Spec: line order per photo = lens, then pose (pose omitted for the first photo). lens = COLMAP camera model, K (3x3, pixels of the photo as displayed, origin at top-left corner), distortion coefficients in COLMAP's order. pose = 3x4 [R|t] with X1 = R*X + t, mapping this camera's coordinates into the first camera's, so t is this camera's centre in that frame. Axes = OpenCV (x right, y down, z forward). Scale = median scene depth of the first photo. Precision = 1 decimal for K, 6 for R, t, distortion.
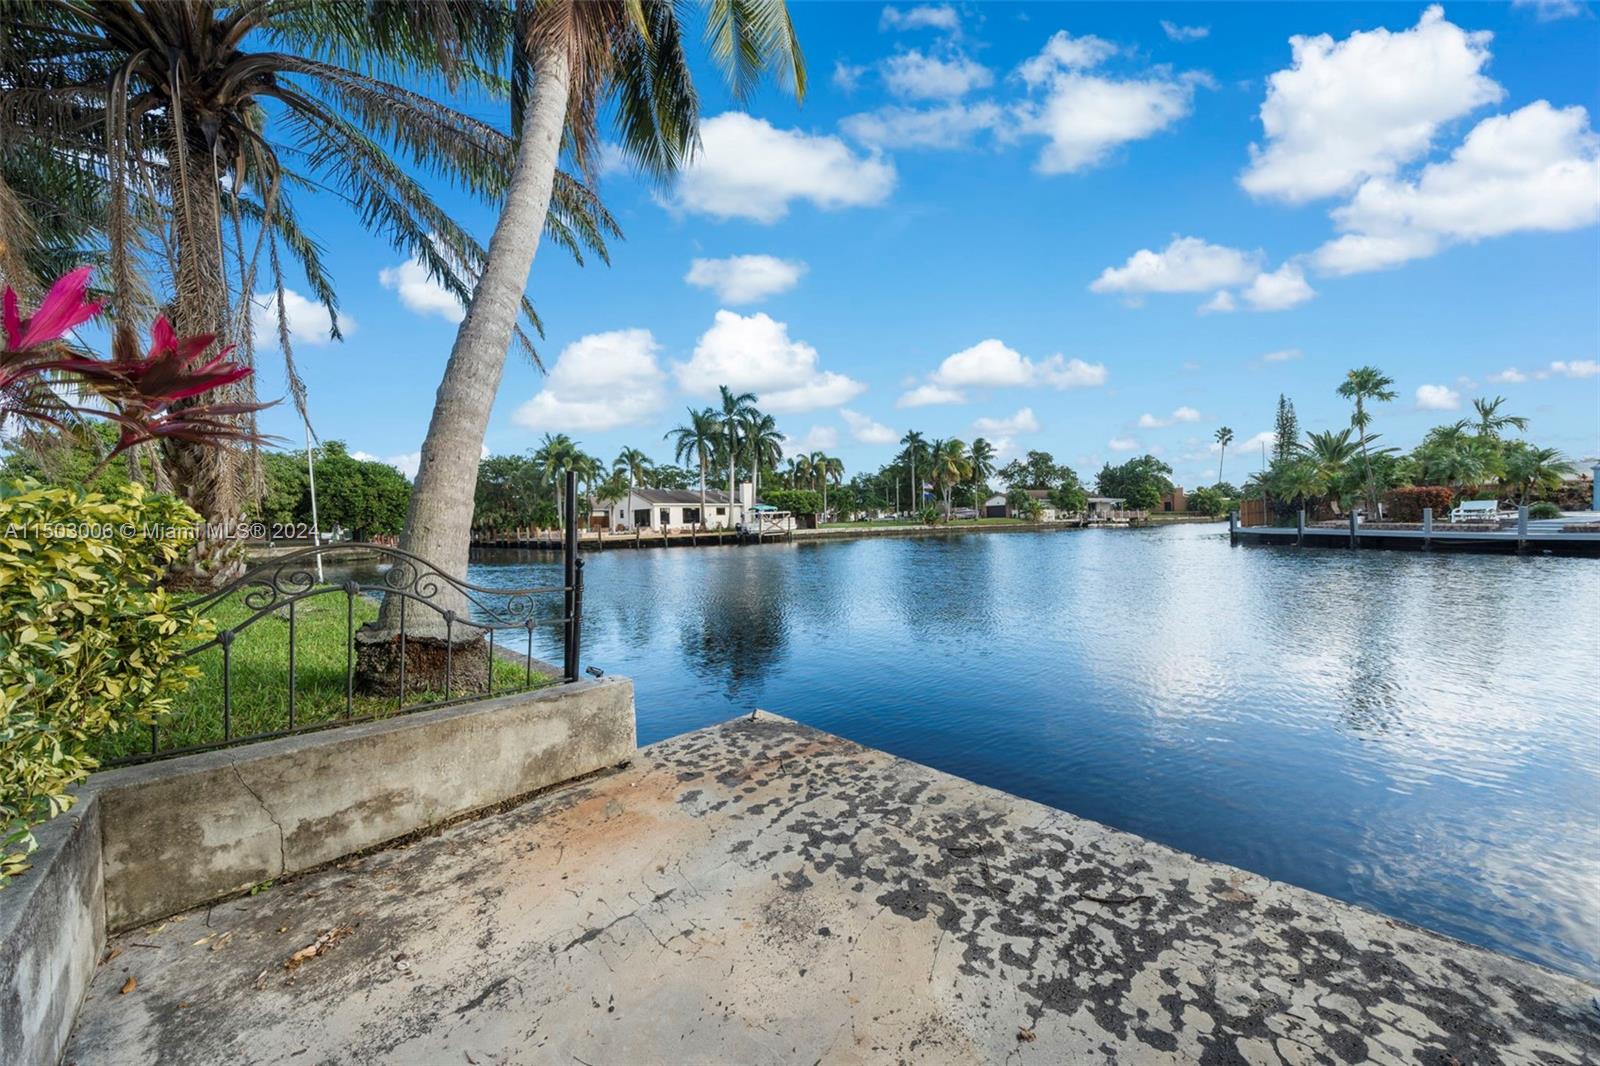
lens RADIAL K [[563.0, 0, 803.0], [0, 563.0, 531.7], [0, 0, 1]] dist [-0.000887, -0.000219]
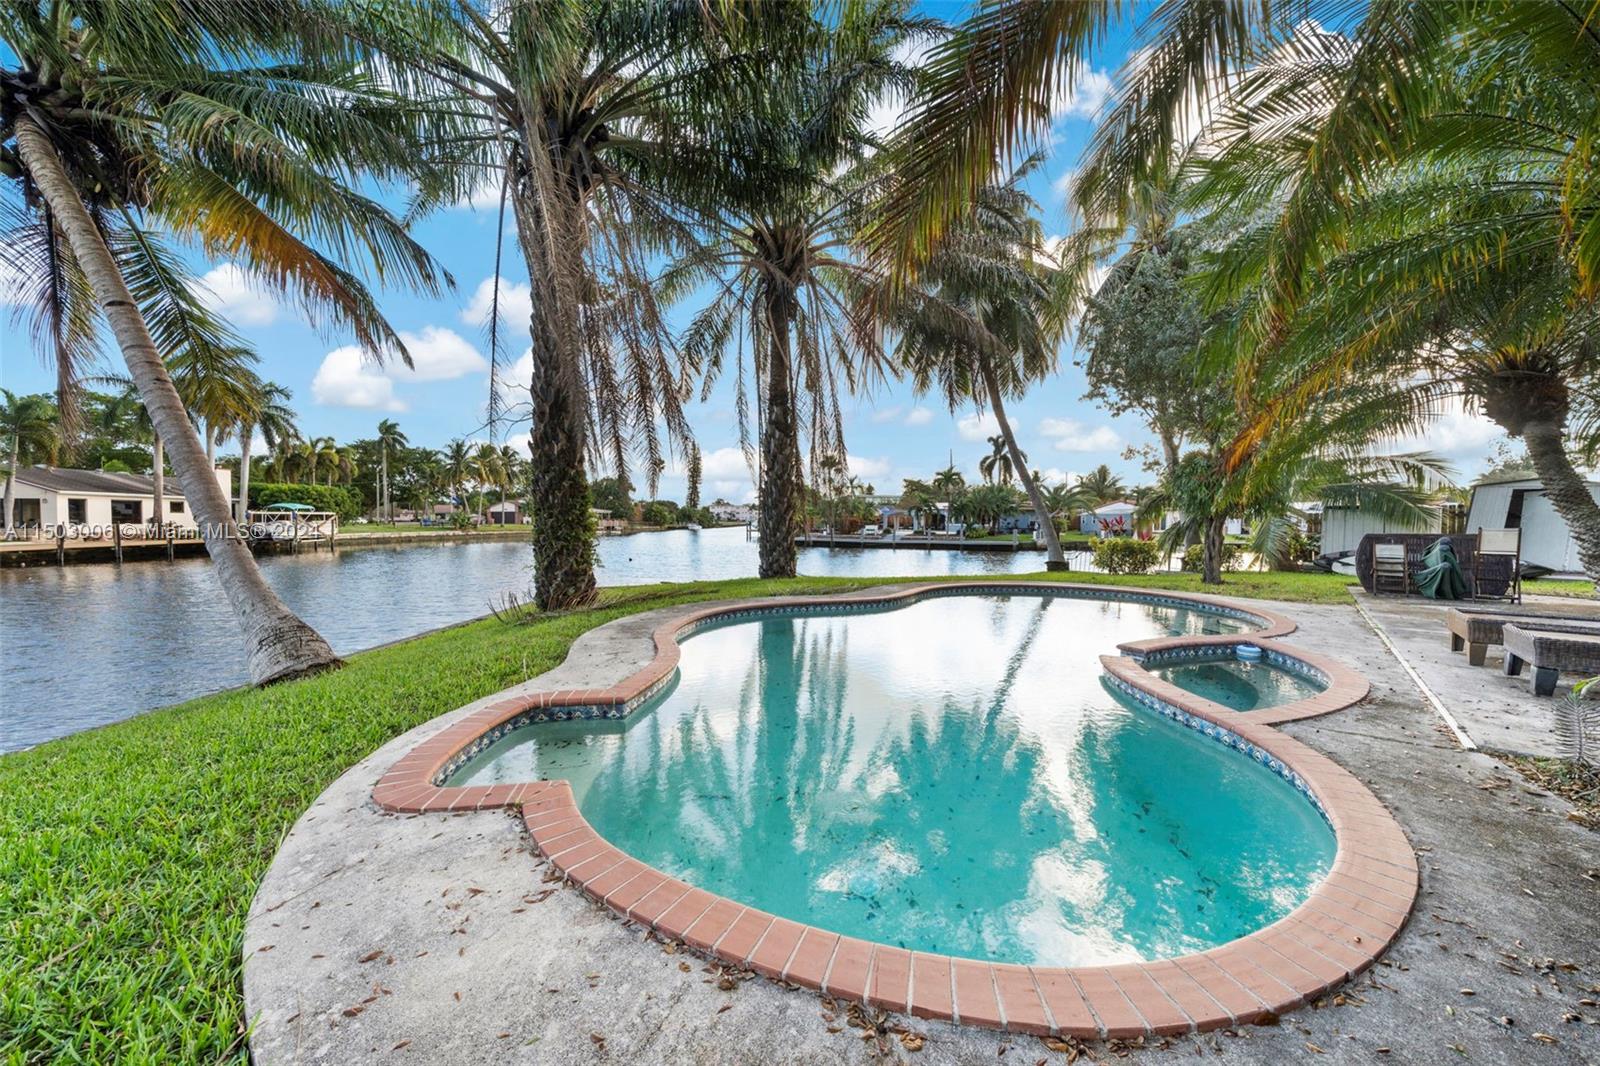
lens RADIAL K [[562.5, 0, 794.7], [0, 562.5, 516.0], [0, 0, 1]] dist [-0.000326, -0.000060]
pose [[0.562983, 0.034718, 0.825739, -0.312591], [-0.003343, 0.999205, -0.039732, -0.000854], [-0.826462, 0.019608, 0.562651, 0.005621]]
